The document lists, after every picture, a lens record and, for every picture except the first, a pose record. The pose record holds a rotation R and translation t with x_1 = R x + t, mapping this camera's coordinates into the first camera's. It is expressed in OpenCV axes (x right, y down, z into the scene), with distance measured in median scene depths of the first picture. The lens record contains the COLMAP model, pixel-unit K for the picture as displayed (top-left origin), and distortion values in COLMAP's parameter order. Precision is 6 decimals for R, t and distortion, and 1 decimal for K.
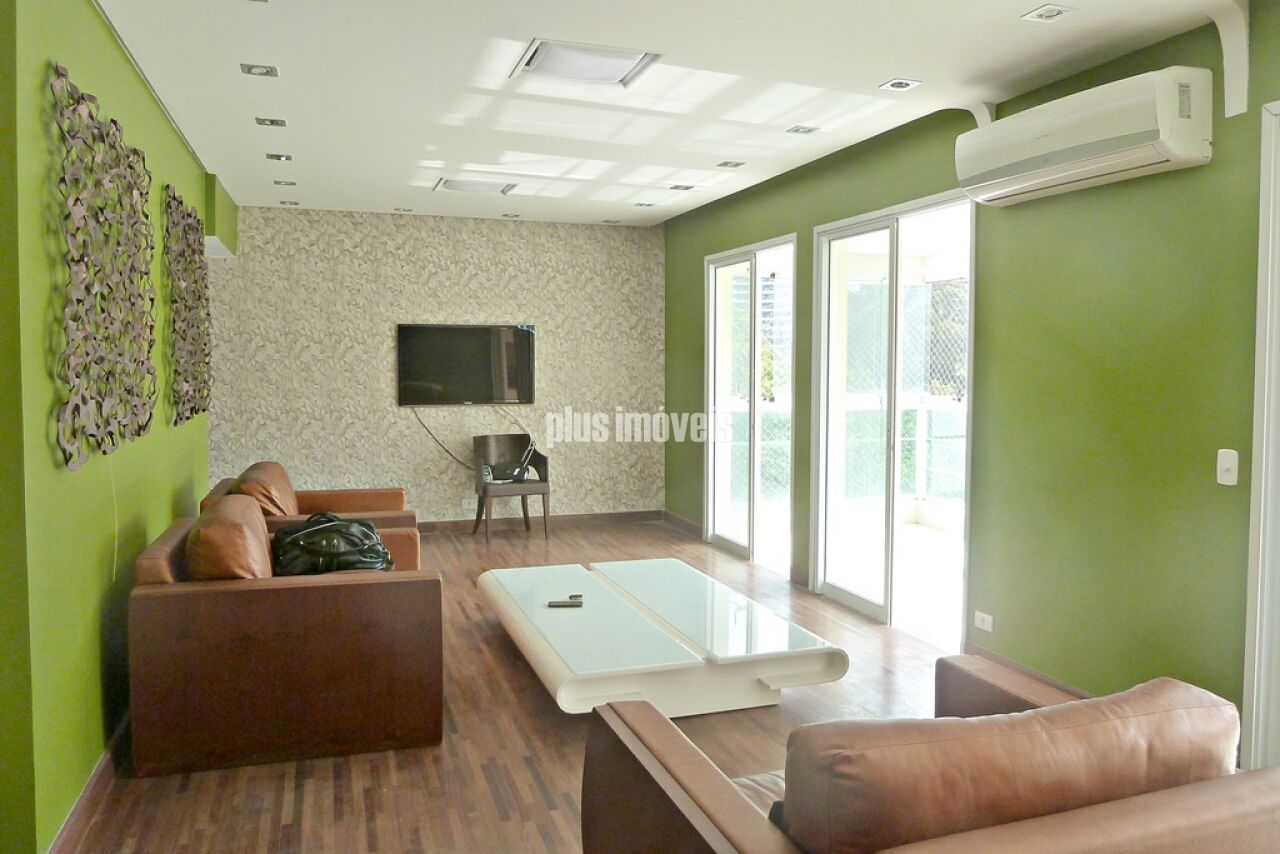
lens RADIAL K [[915.2, 0, 645.5], [0, 915.2, 420.8], [0, 0, 1]] dist [-0.042716, 0.014346]
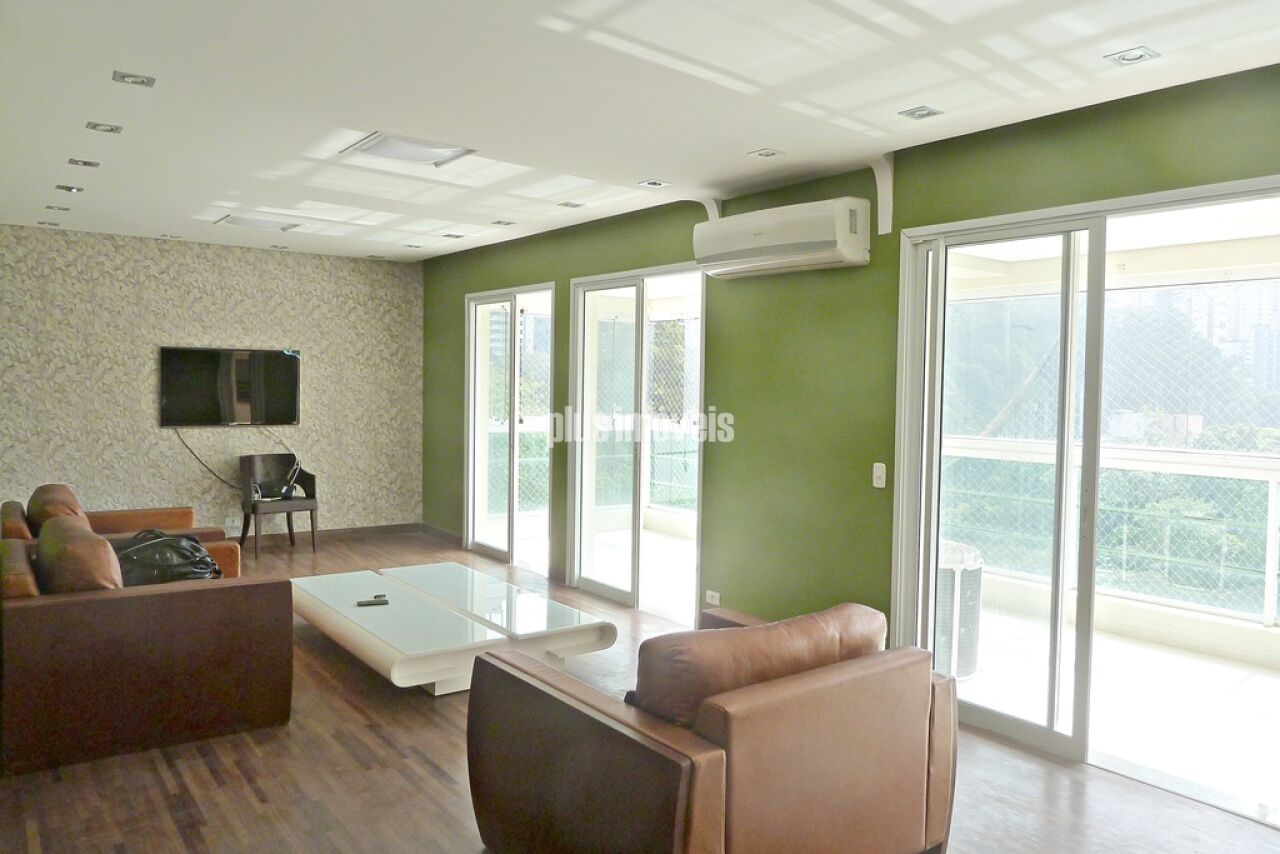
lens RADIAL K [[915.2, 0, 625.4], [0, 915.2, 422.5], [0, 0, 1]] dist [-0.042716, 0.014346]
pose [[0.955073, 0.000618, 0.296369, -0.120550], [0.003452, 0.999907, -0.013211, -0.010287], [-0.296350, 0.013640, 0.954982, -0.188857]]
